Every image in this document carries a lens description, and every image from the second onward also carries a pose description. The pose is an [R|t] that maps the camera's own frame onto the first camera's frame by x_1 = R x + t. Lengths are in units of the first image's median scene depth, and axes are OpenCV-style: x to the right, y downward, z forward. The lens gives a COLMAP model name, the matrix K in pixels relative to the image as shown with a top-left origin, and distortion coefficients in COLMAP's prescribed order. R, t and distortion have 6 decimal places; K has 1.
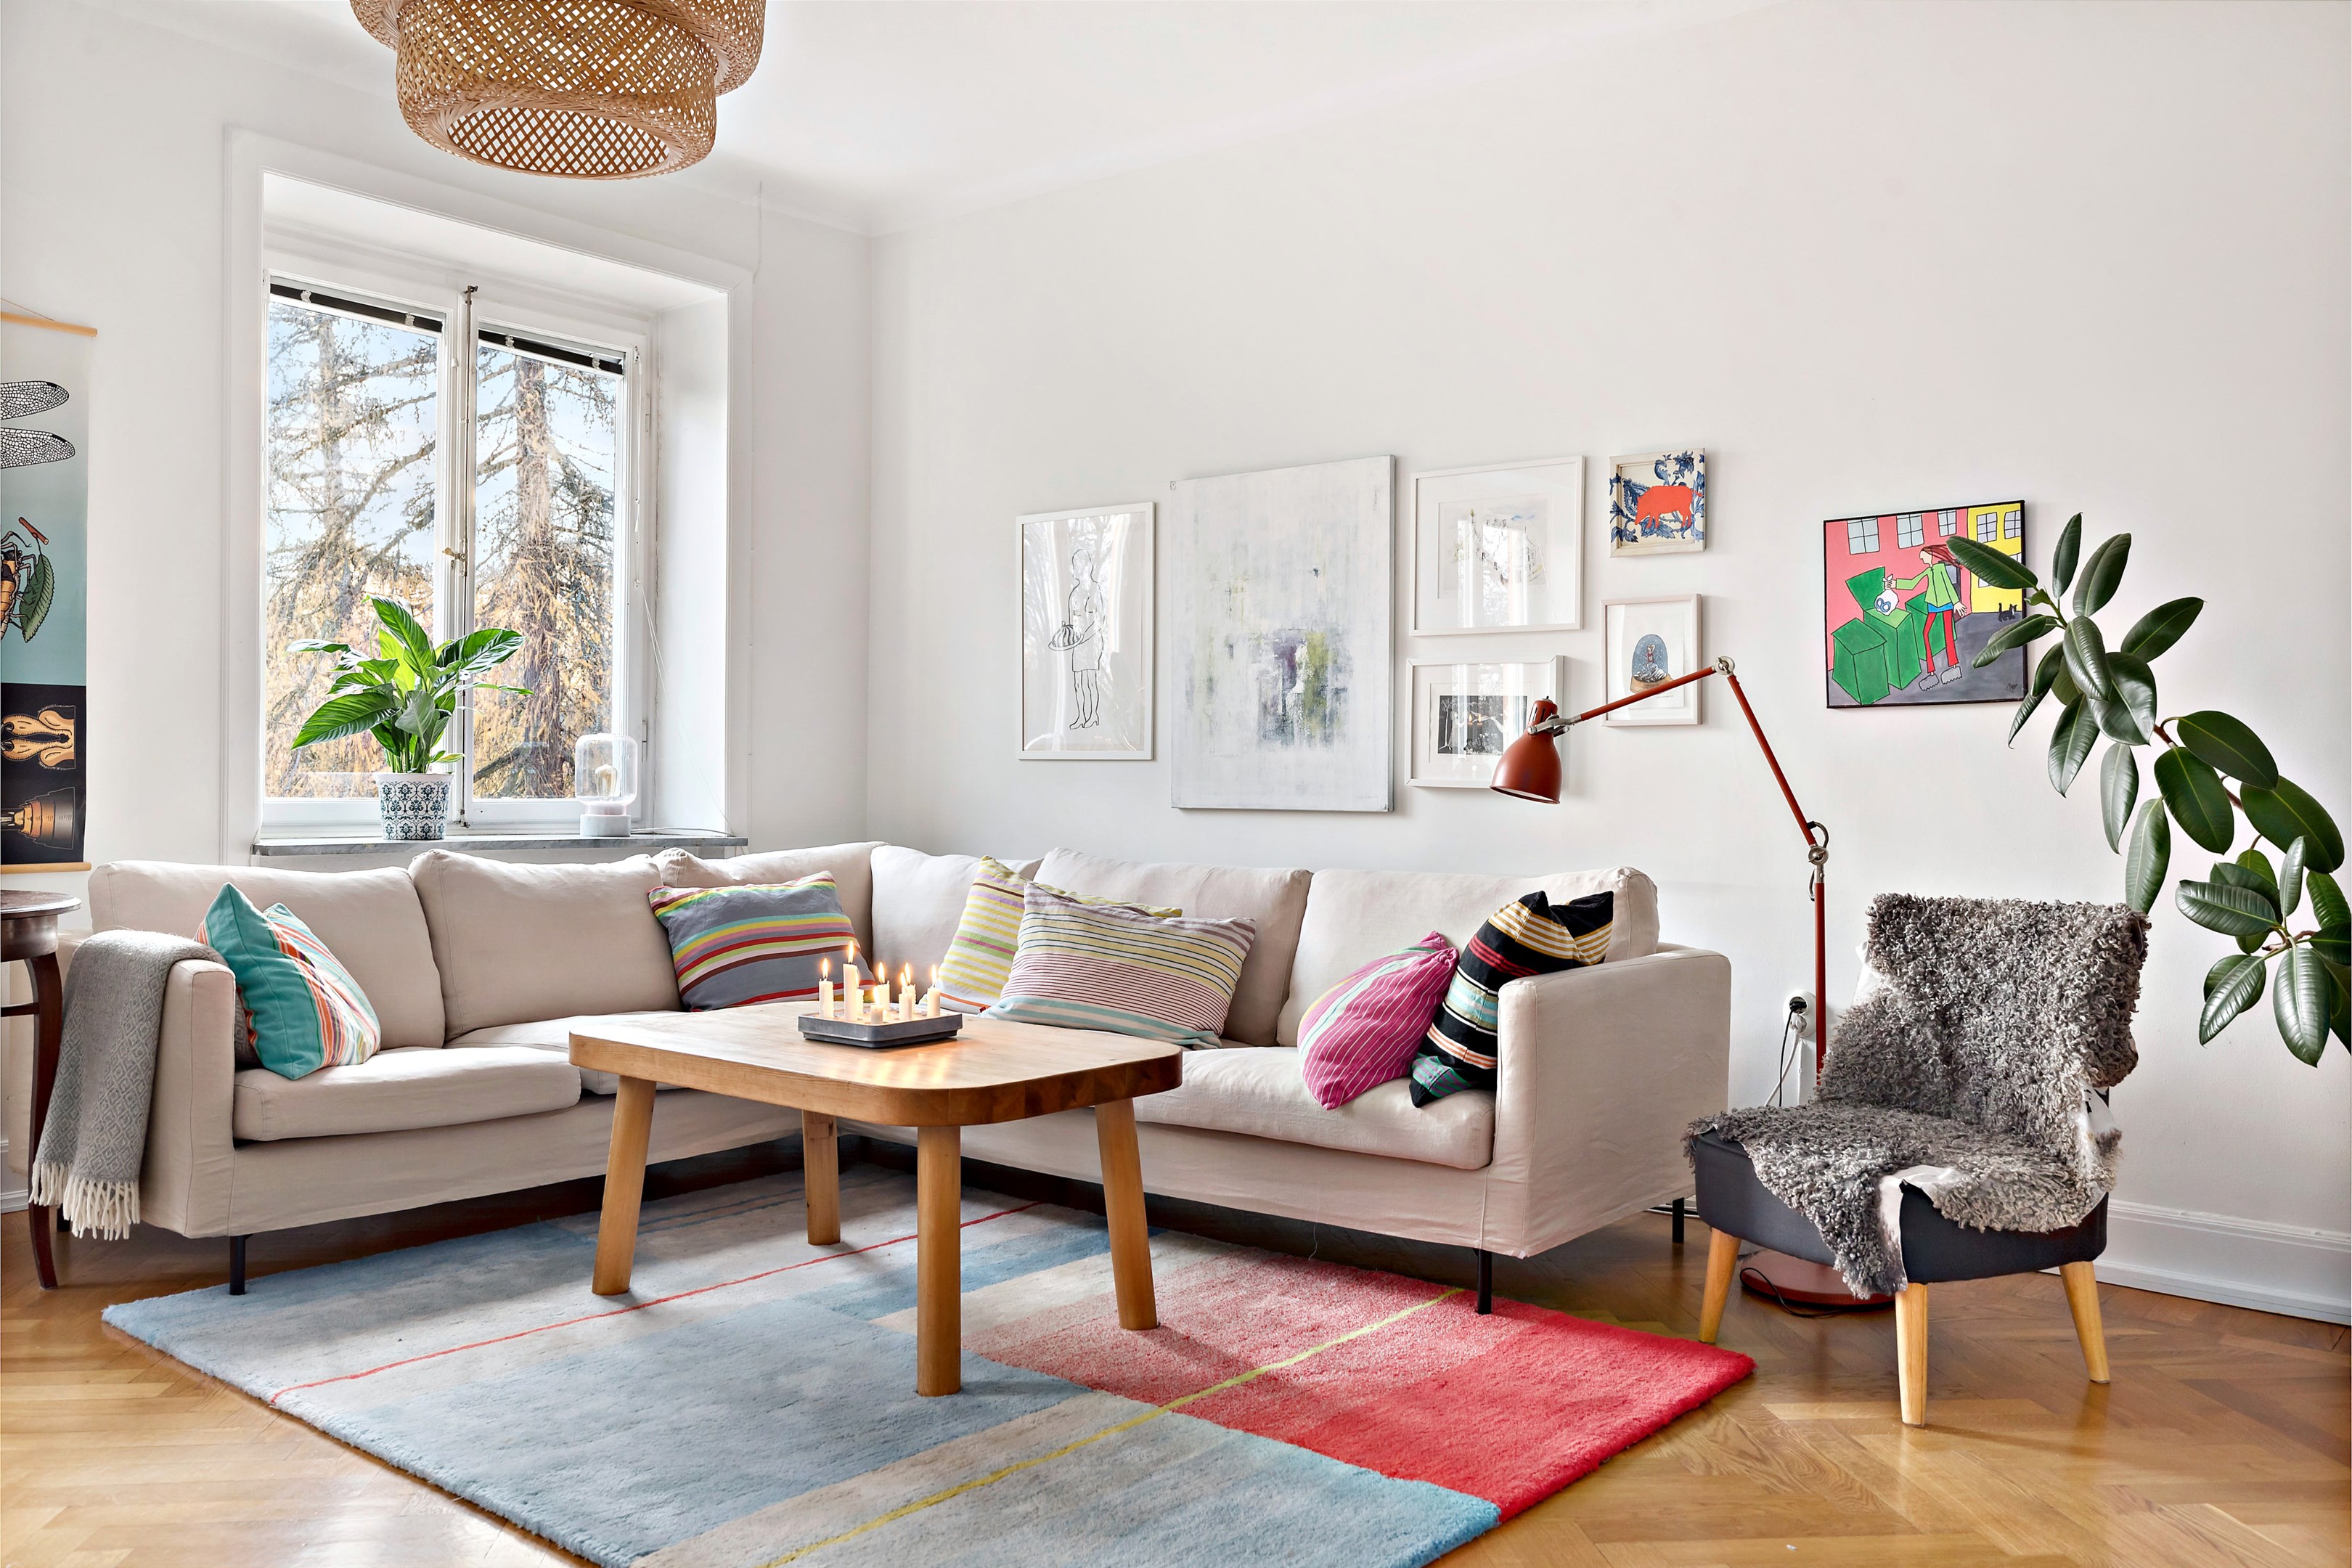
lens RADIAL K [[1859.7, 0, 1165.7], [0, 1859.7, 778.7], [0, 0, 1]] dist [-0.003829, 0.000065]
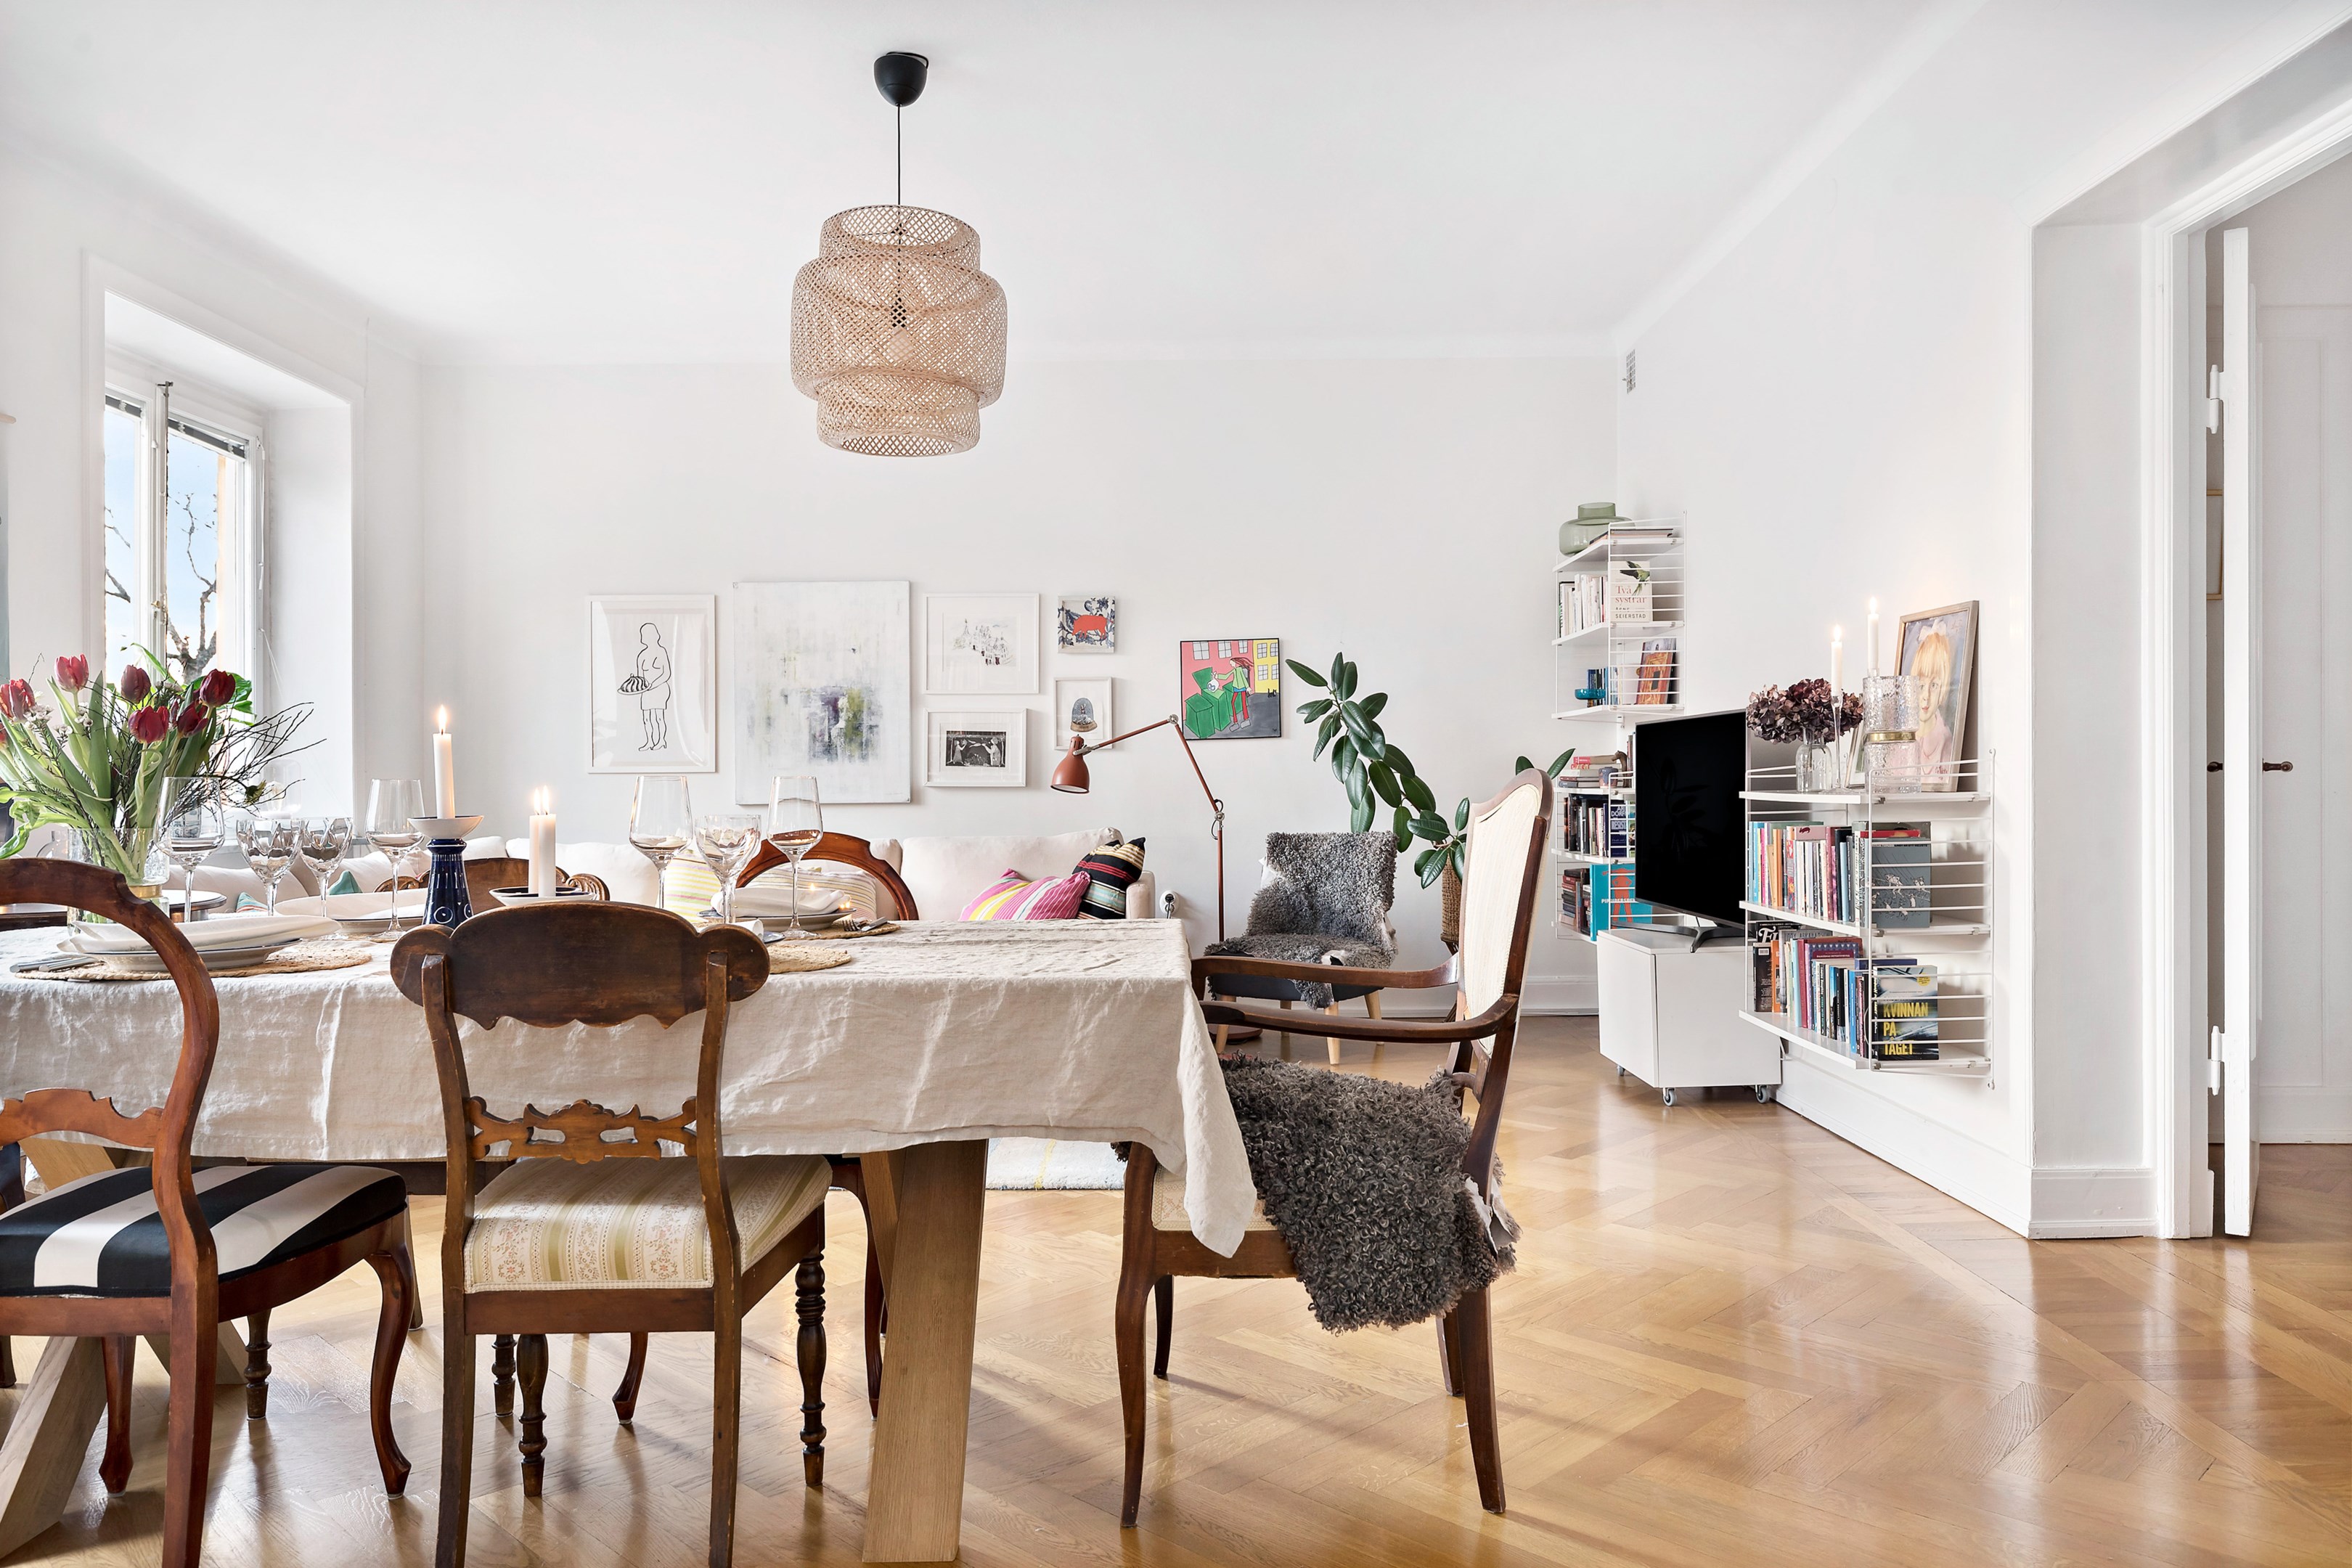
lens RADIAL K [[1629.8, 0, 1188.7], [0, 1629.8, 774.7], [0, 0, 1]] dist [-0.003842, 0.002982]
pose [[0.777521, -0.012030, 0.628742, -0.579093], [0.015215, 0.999884, 0.000317, -0.003155], [-0.628673, 0.009320, 0.777614, -0.246802]]
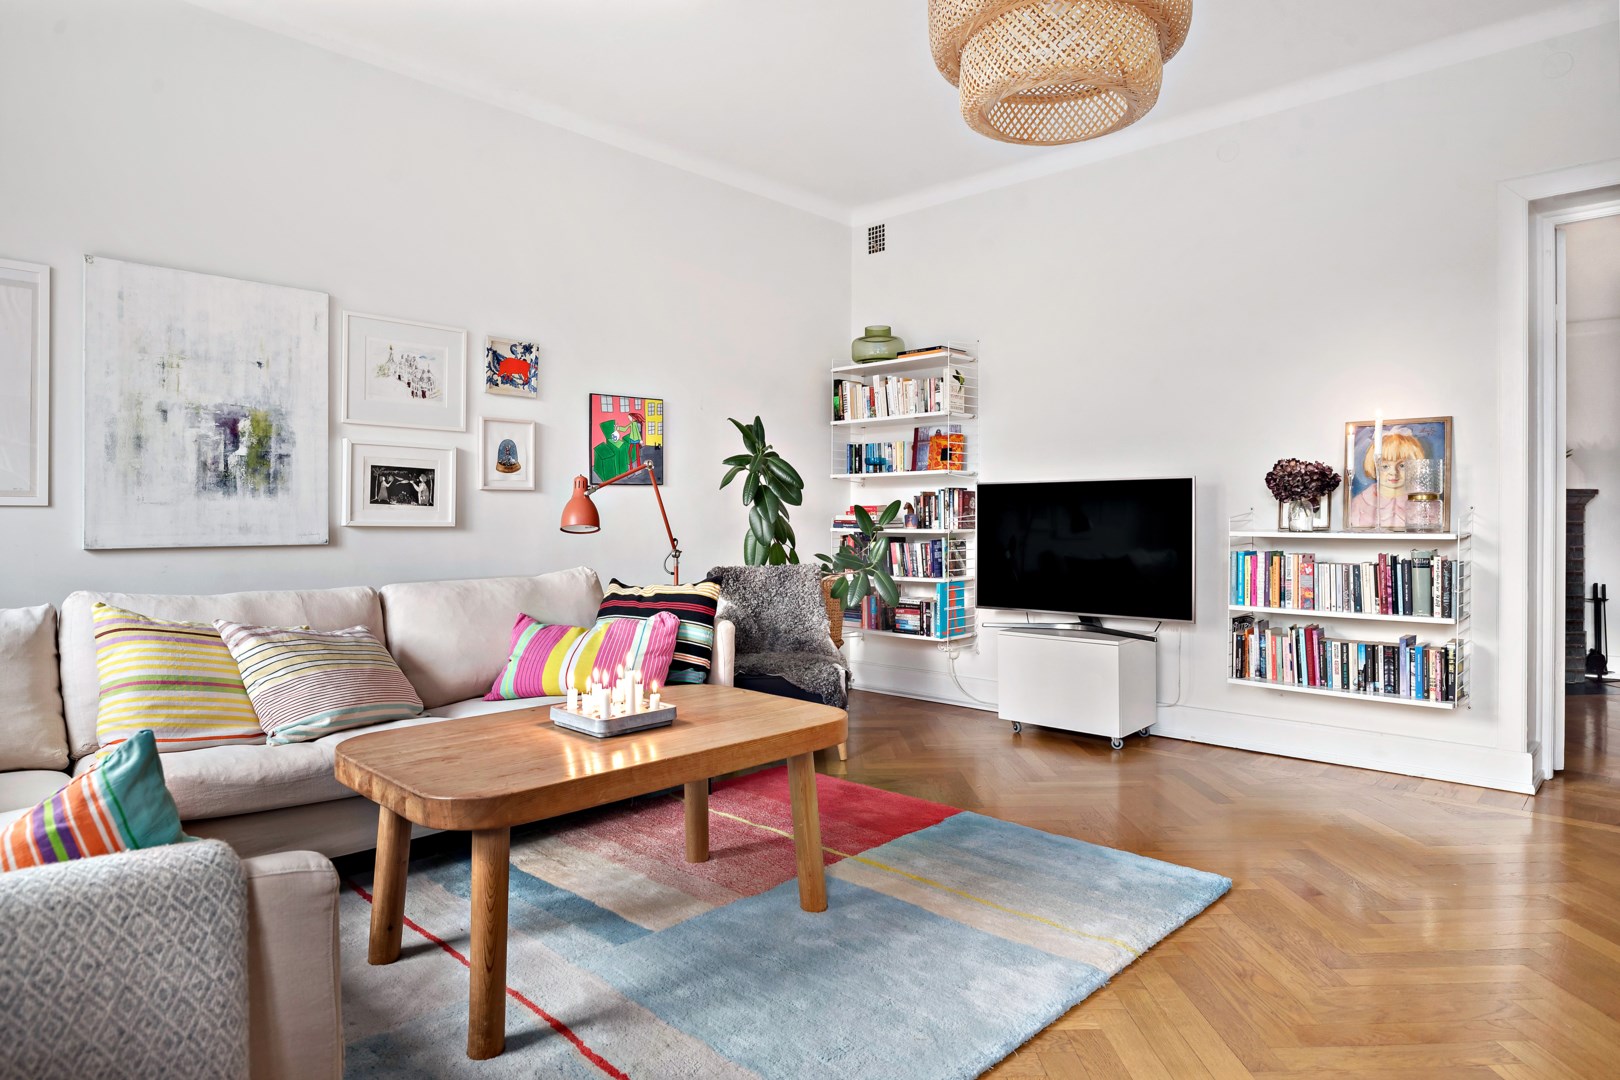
lens RADIAL K [[932.0, 0, 810.2], [0, 932.0, 527.6], [0, 0, 1]] dist [-0.034613, 0.002073]
pose [[0.073057, -0.015507, 0.997207, -0.557964], [0.003749, 0.999876, 0.015273, -0.004380], [-0.997321, 0.002623, 0.073106, 0.581409]]
